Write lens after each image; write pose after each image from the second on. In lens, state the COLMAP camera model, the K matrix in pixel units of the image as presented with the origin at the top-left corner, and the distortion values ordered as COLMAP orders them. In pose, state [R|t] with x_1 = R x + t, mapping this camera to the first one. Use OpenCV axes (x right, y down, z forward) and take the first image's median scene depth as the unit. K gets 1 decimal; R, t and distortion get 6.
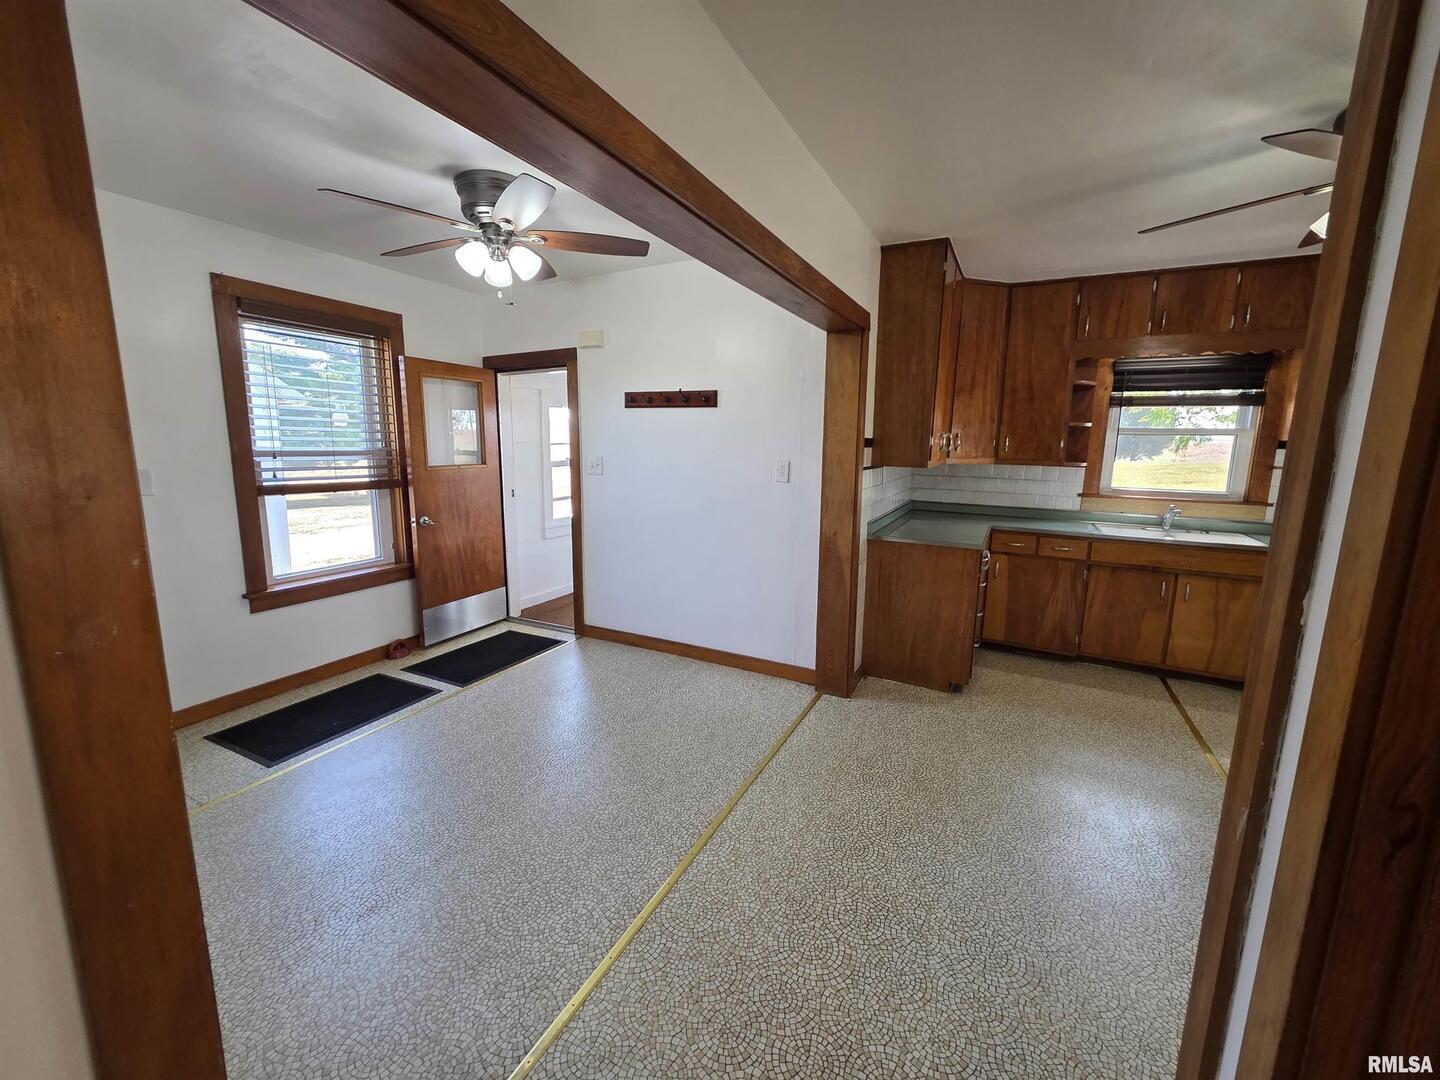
lens RADIAL K [[574.4, 0, 715.1], [0, 574.4, 530.1], [0, 0, 1]] dist [0.005427, -0.001208]
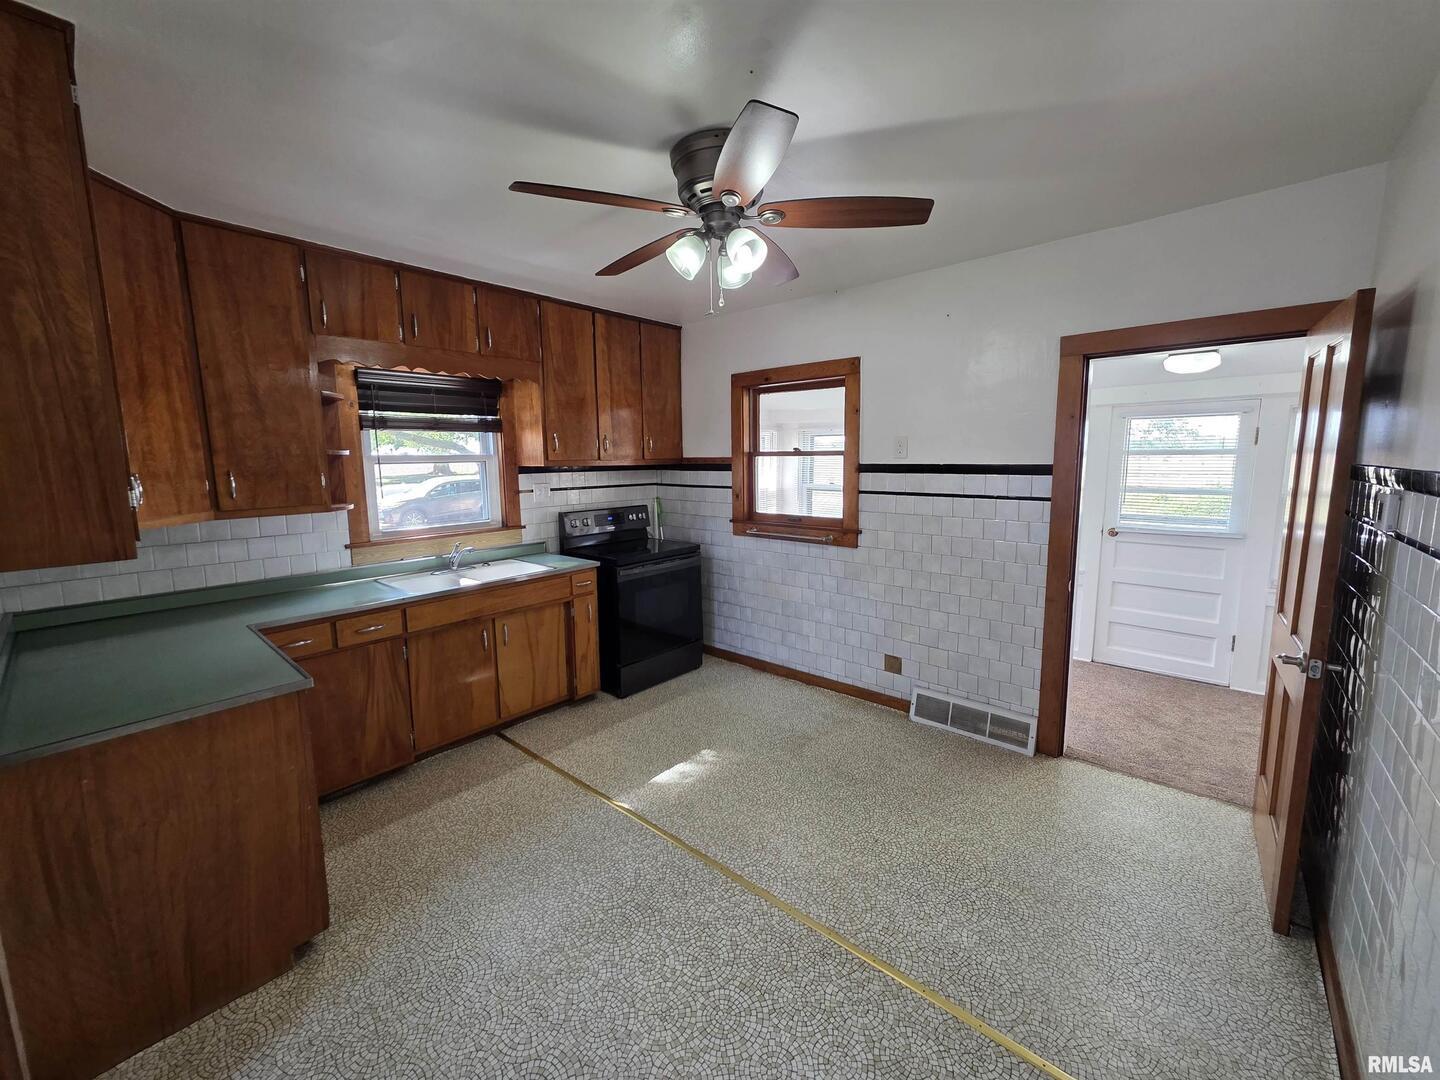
lens RADIAL K [[574.4, 0, 710.9], [0, 574.4, 531.7], [0, 0, 1]] dist [0.005427, -0.001208]
pose [[0.245838, -0.145946, 0.958261, 0.046358], [0.174369, 0.979131, 0.104391, -0.083399], [-0.953498, 0.141428, 0.266156, 0.390924]]
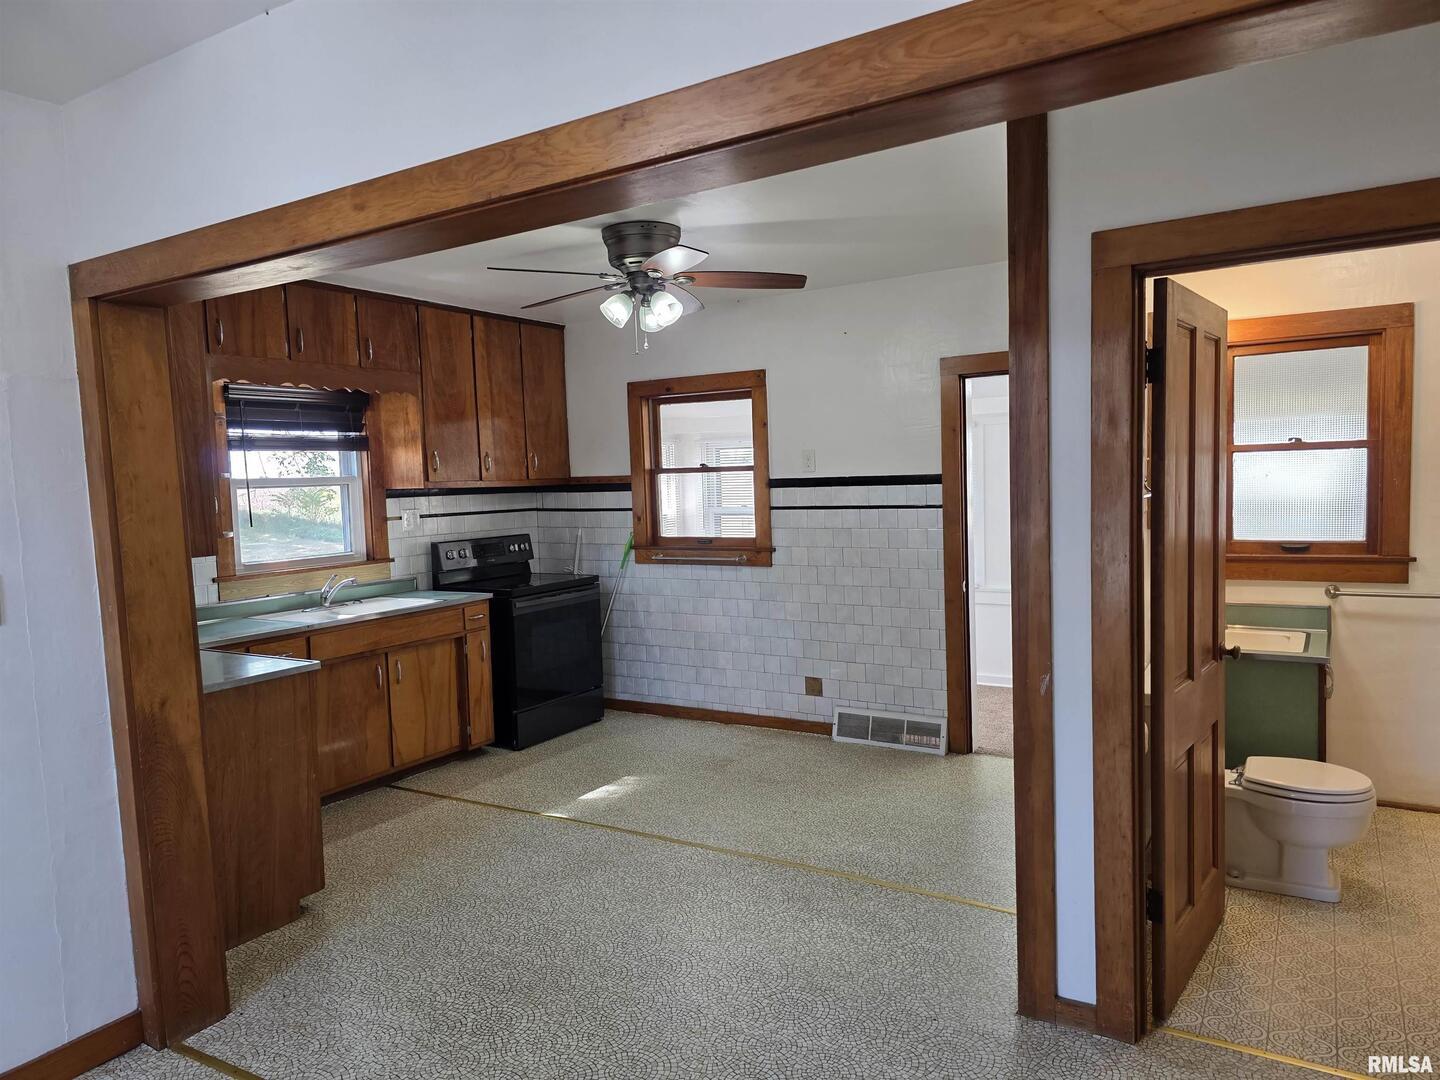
lens RADIAL K [[960.7, 0, 723.0], [0, 960.7, 551.1], [0, 0, 1]] dist [0.049509, -0.040173]
pose [[0.065006, -0.097751, 0.993086, -0.477191], [0.195284, 0.977194, 0.083404, -0.080296], [-0.978590, 0.188512, 0.082612, 0.363277]]
